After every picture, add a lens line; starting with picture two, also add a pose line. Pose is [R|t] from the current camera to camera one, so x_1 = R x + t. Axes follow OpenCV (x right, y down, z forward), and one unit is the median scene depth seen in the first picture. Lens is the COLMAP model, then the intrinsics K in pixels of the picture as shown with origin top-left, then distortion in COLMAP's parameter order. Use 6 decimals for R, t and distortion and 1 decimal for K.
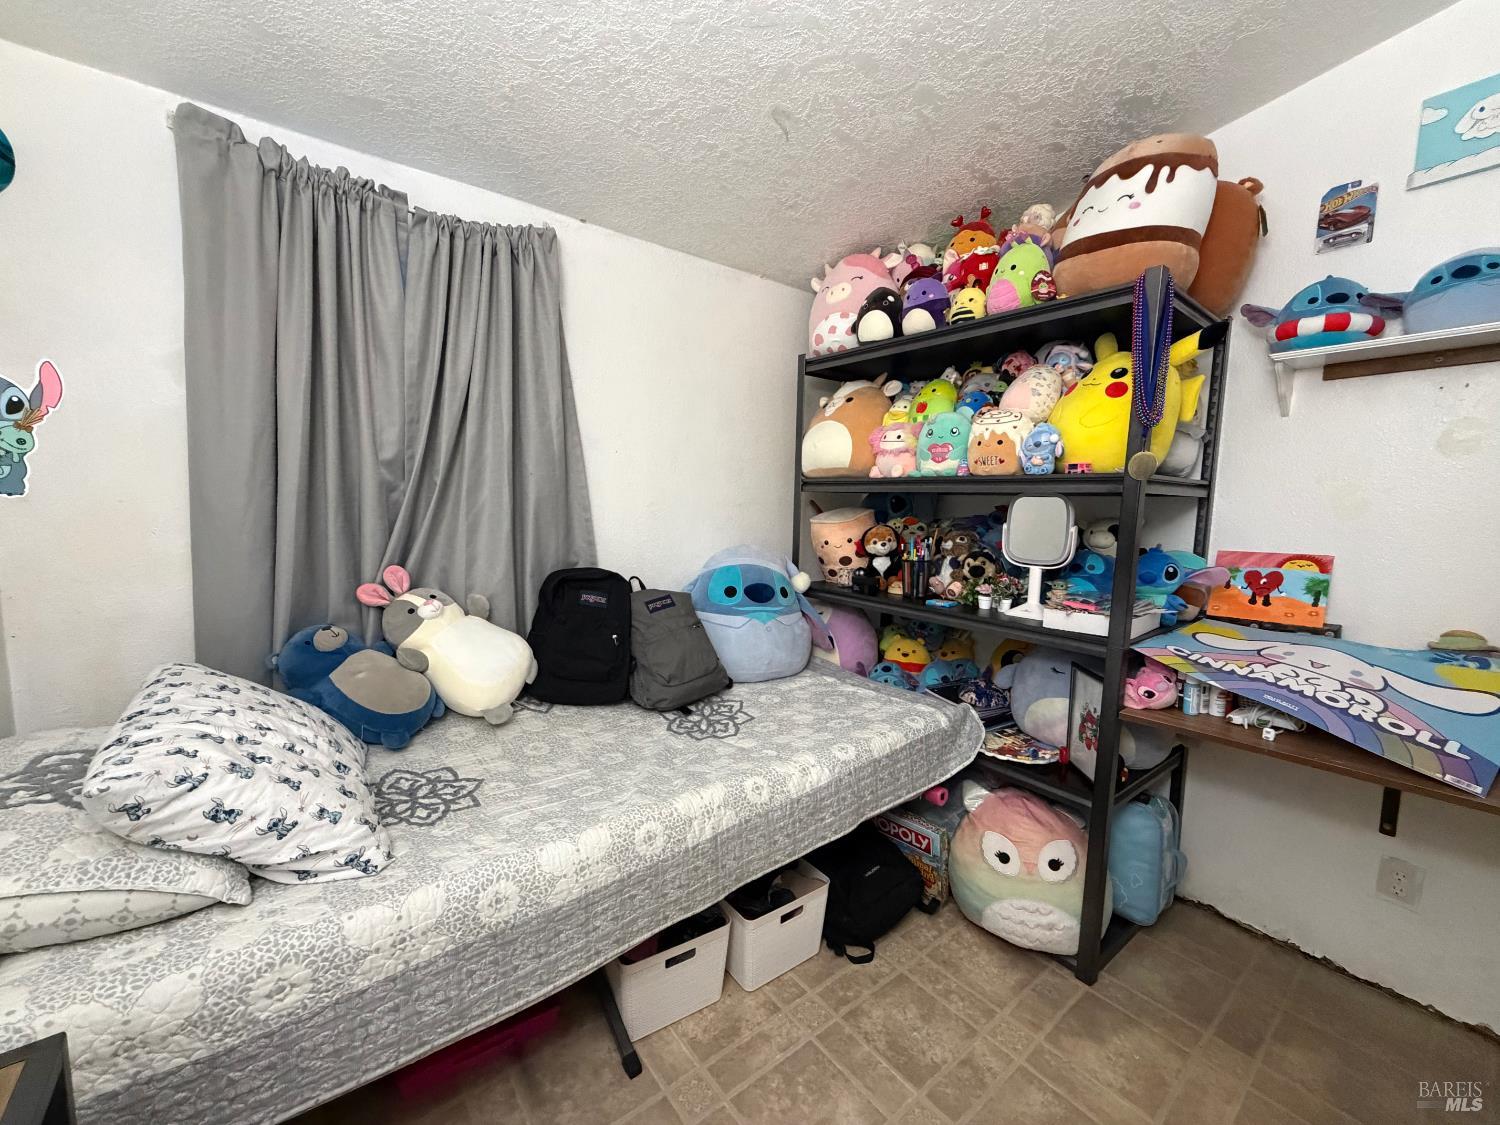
lens RADIAL K [[596.7, 0, 745.1], [0, 596.7, 564.7], [0, 0, 1]] dist [0.000227, 0.000170]
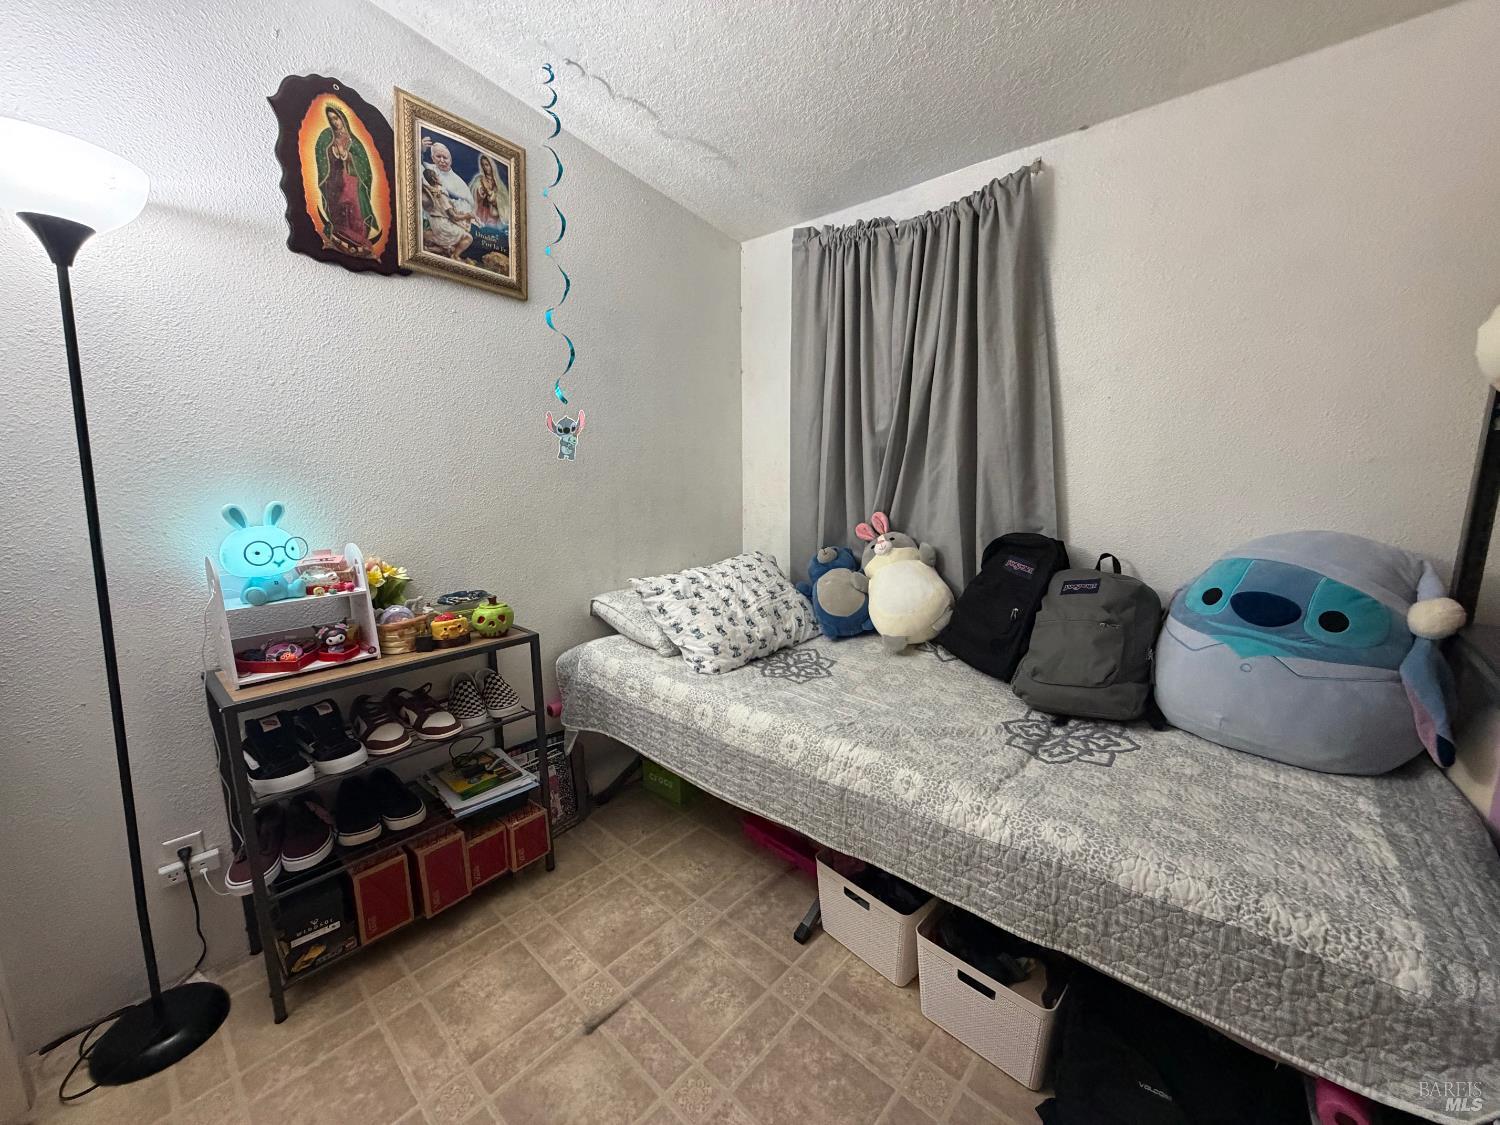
lens RADIAL K [[596.7, 0, 745.1], [0, 596.7, 564.7], [0, 0, 1]] dist [0.000227, 0.000170]
pose [[0.165934, 0.152303, -0.974305, 0.693285], [-0.099908, 0.985514, 0.137040, -0.035872], [0.981063, 0.074601, 0.178747, 0.507587]]
